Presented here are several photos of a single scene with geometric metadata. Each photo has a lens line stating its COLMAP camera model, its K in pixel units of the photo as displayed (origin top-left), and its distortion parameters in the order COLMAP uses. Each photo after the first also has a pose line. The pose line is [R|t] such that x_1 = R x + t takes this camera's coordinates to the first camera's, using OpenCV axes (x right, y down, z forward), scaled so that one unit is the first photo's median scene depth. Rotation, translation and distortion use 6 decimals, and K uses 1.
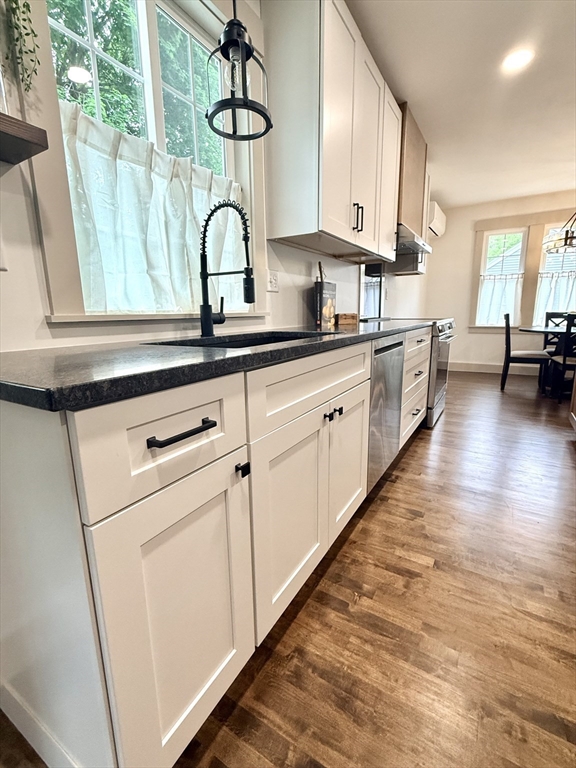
lens RADIAL K [[350.6, 0, 288.0], [0, 350.6, 384.0], [0, 0, 1]] dist [0.000444, 0.000018]
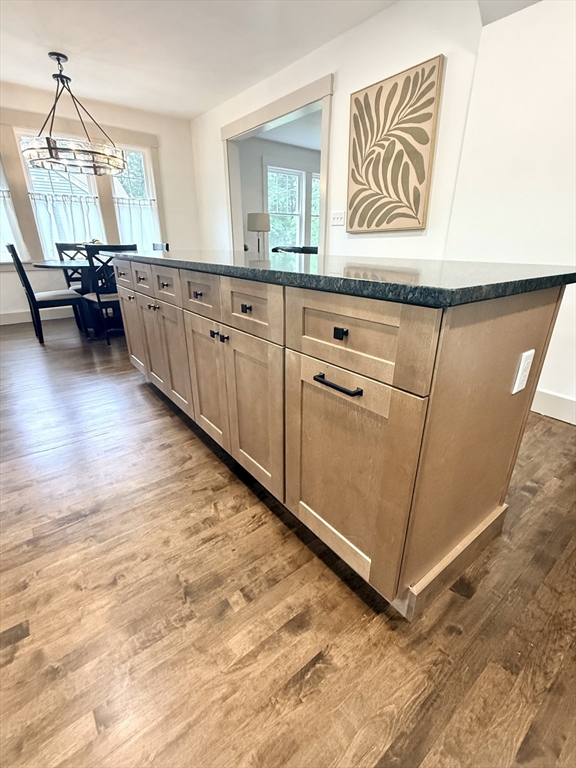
lens RADIAL K [[350.6, 0, 288.0], [0, 350.6, 384.0], [0, 0, 1]] dist [0.000444, 0.000018]
pose [[0.358273, -0.337591, 0.870444, 0.075297], [0.181778, 0.939716, 0.289638, -0.026398], [-0.915750, 0.054458, 0.398041, 0.159867]]
